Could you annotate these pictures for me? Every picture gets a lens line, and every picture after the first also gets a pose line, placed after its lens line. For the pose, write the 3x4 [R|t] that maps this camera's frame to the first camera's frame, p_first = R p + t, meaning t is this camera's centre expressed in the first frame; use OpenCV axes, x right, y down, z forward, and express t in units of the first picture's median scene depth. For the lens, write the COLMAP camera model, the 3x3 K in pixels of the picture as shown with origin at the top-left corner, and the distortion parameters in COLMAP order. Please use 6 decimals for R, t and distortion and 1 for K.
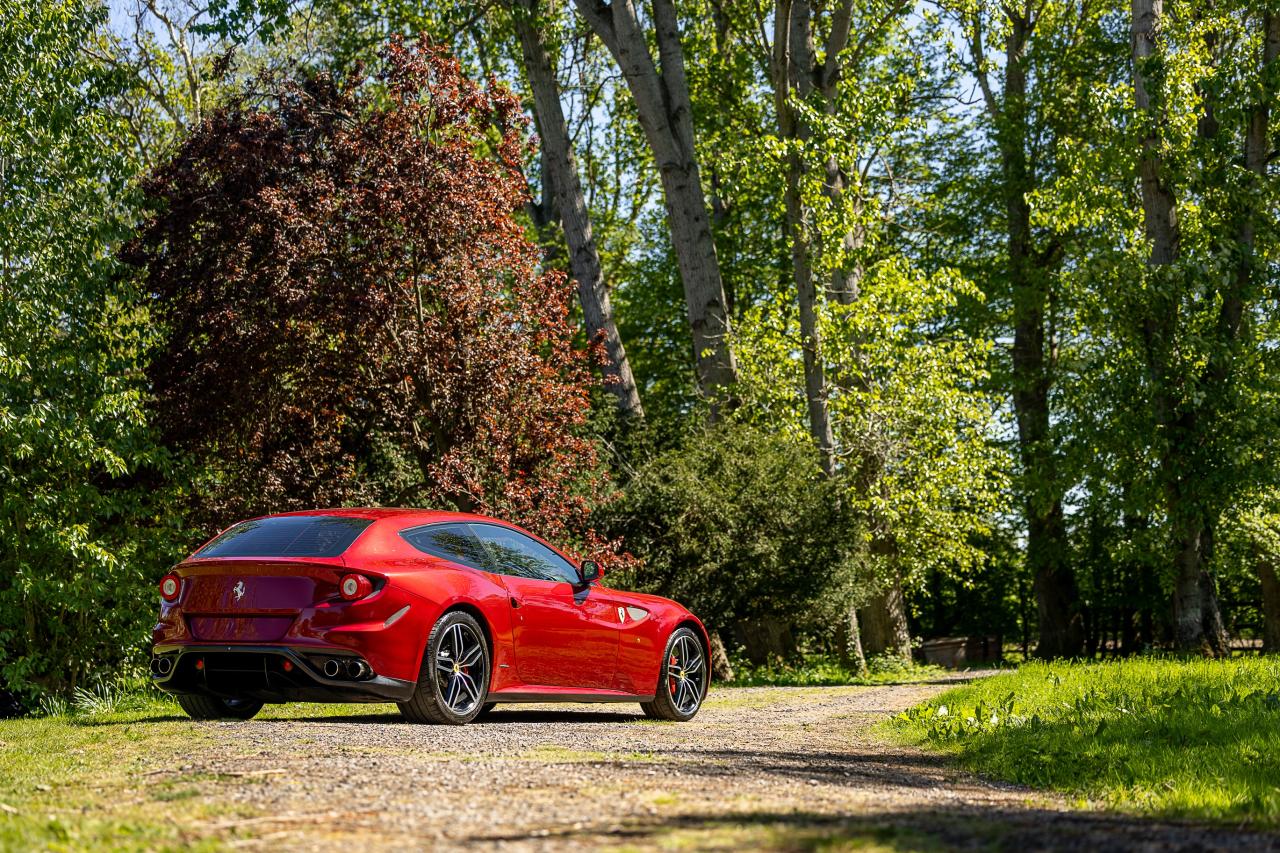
lens RADIAL K [[2740.4, 0, 642.5], [0, 2740.4, 401.3], [0, 0, 1]] dist [0.085727, 0.127255]
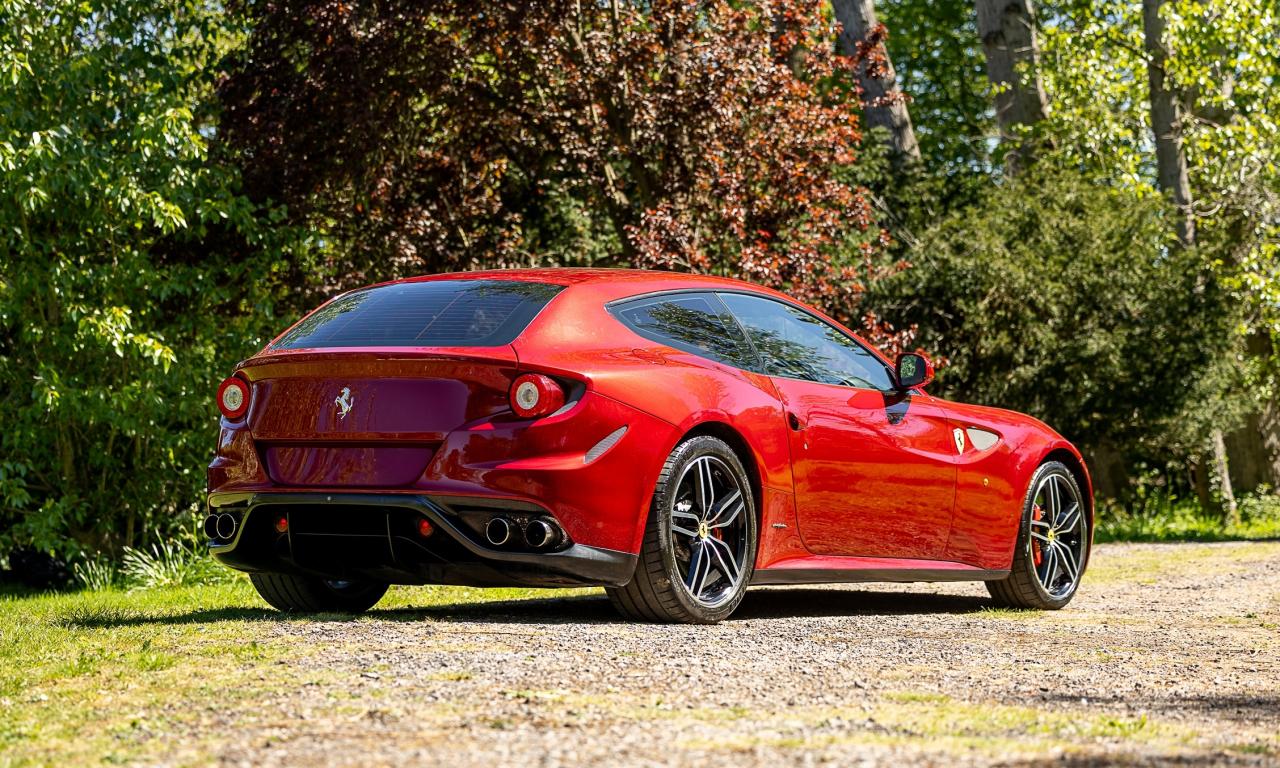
lens RADIAL K [[3324.3, 0, 604.3], [0, 3324.3, 331.2], [0, 0, 1]] dist [0.085666, 0.642569]
pose [[0.997010, -0.006173, -0.077021, -0.019313], [0.009624, 0.998962, 0.044516, 0.012263], [0.076666, -0.045124, 0.996035, 0.159887]]
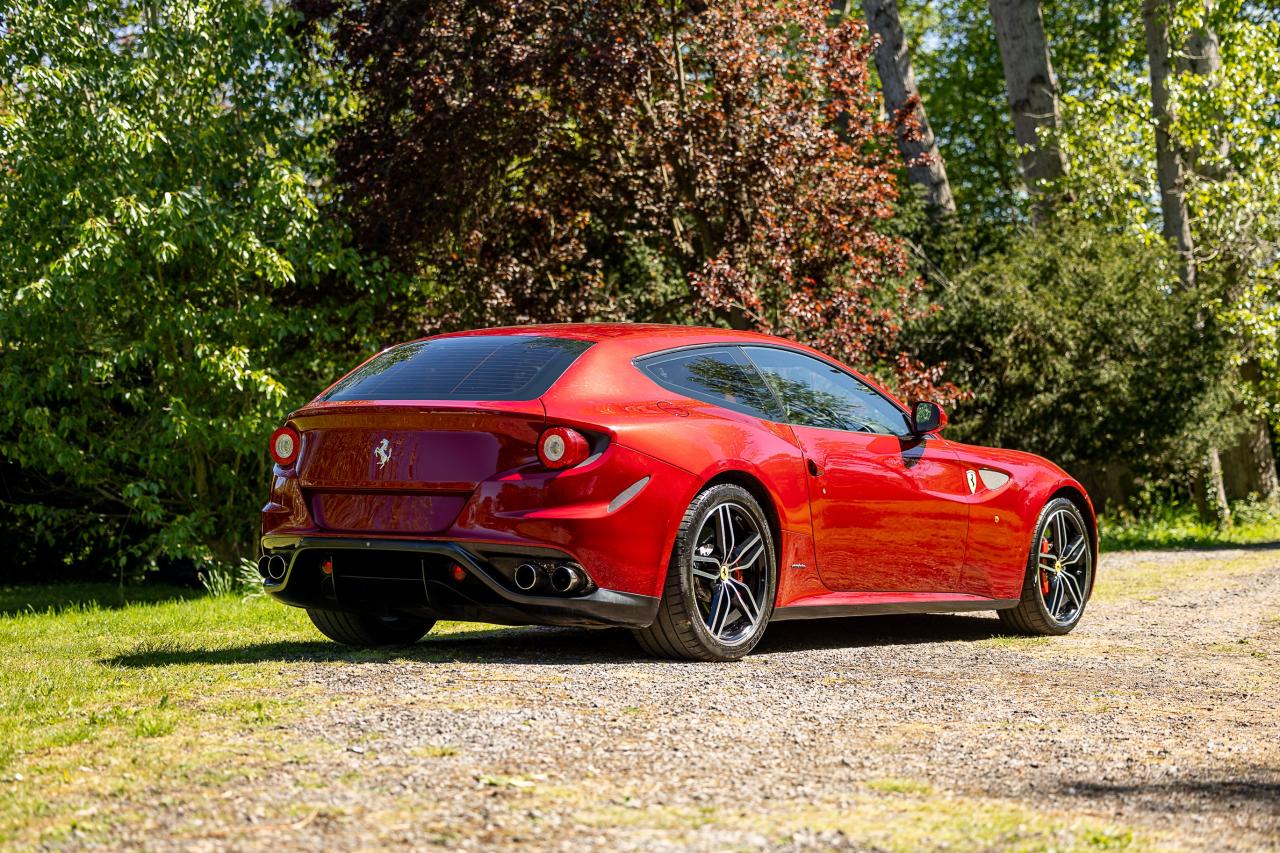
lens RADIAL K [[2731.4, 0, 639.1], [0, 2731.4, 409.6], [0, 0, 1]] dist [0.071106, 0.293882]
pose [[0.994746, -0.002788, -0.102336, -0.013084], [0.009702, 0.997698, 0.067121, 0.009697], [0.101914, -0.067761, 0.992483, 0.216458]]
